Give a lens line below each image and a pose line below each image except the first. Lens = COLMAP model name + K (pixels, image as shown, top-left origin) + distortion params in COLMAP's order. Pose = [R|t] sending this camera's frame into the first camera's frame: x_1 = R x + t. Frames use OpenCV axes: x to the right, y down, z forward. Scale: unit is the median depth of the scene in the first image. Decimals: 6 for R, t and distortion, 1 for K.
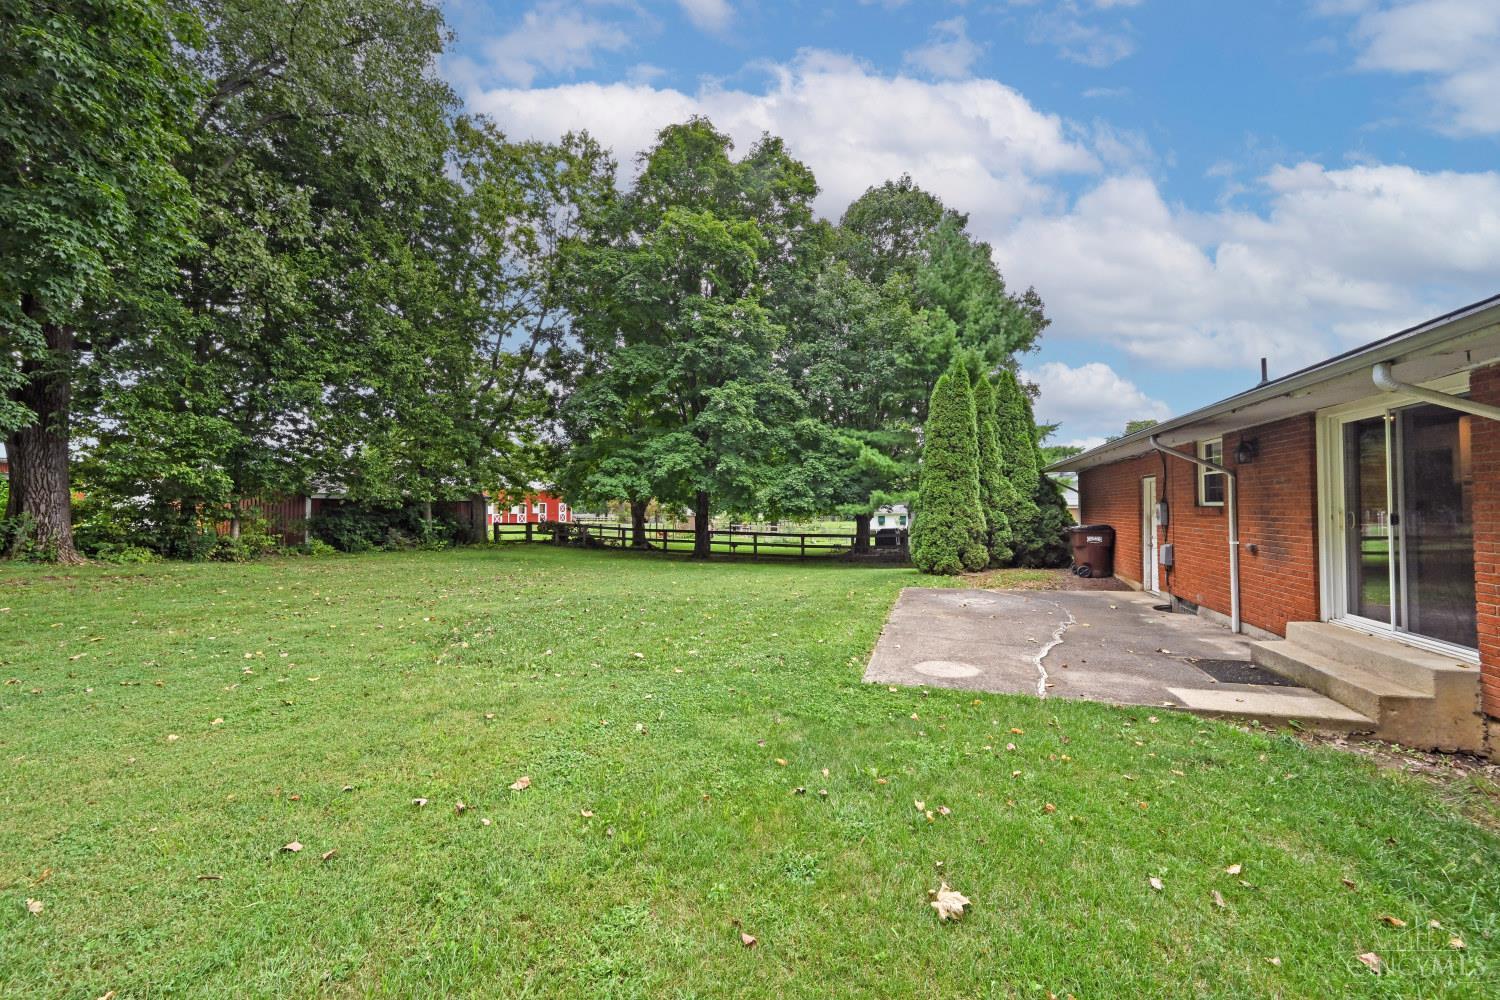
lens RADIAL K [[598.4, 0, 750.7], [0, 598.4, 496.7], [0, 0, 1]] dist [0.000415, -0.000026]
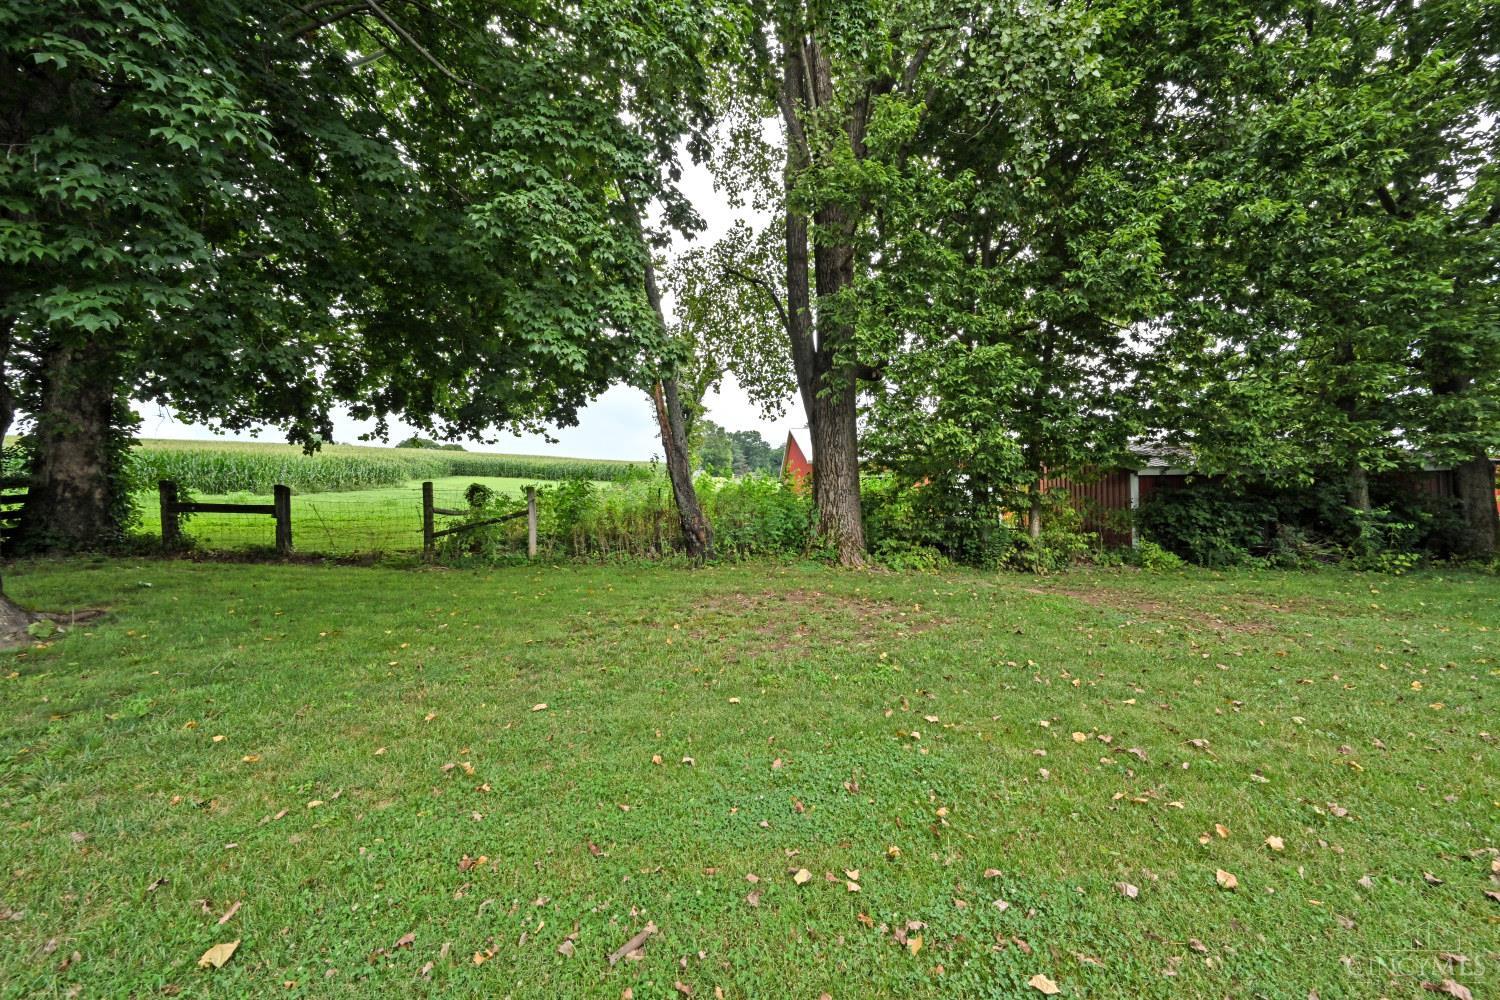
lens RADIAL K [[598.4, 0, 749.3], [0, 598.4, 499.8], [0, 0, 1]] dist [0.000415, -0.000026]
pose [[0.365868, -0.019505, -0.930462, -0.312577], [0.037885, 0.999264, -0.006051, 0.017118], [0.929895, -0.033036, 0.366337, 0.406049]]
